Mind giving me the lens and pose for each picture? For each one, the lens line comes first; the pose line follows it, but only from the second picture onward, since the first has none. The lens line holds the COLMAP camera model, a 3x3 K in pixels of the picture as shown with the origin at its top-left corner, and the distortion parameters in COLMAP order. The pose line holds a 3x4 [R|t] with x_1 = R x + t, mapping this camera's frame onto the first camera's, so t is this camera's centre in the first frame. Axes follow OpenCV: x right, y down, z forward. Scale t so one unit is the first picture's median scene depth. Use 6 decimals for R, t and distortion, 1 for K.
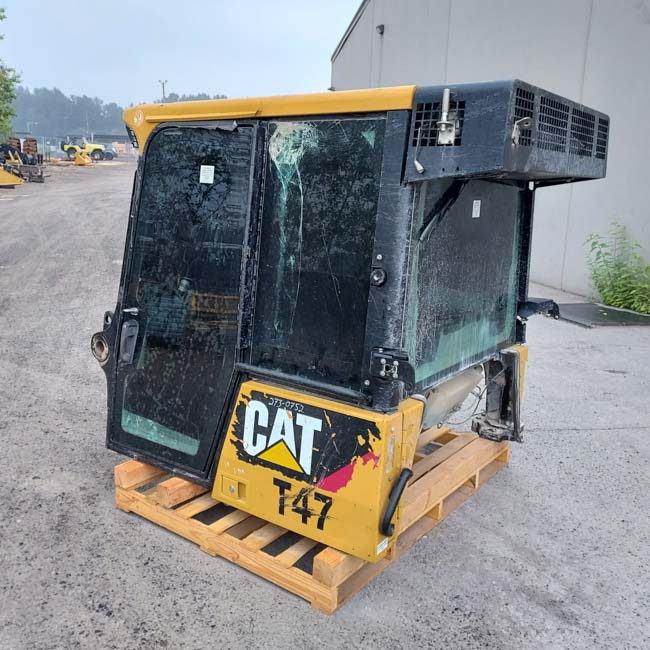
lens RADIAL K [[676.5, 0, 305.2], [0, 676.5, 324.1], [0, 0, 1]] dist [0.022198, 0.022352]
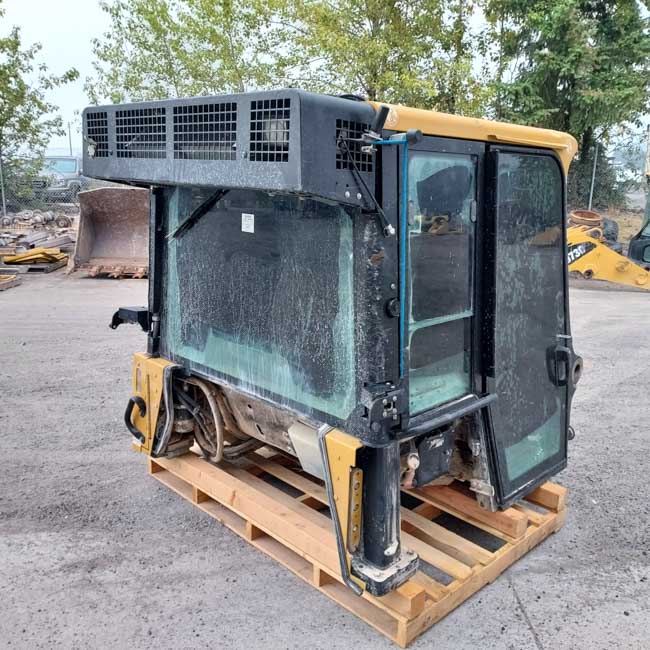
lens RADIAL K [[643.5, 0, 324.5], [0, 643.5, 332.9], [0, 0, 1]] dist [0.023199, 0.005014]
pose [[-0.153458, 0.201040, -0.967488, 1.242961], [-0.245187, 0.940721, 0.234368, -0.288048], [0.957253, 0.273181, -0.095068, 1.352093]]
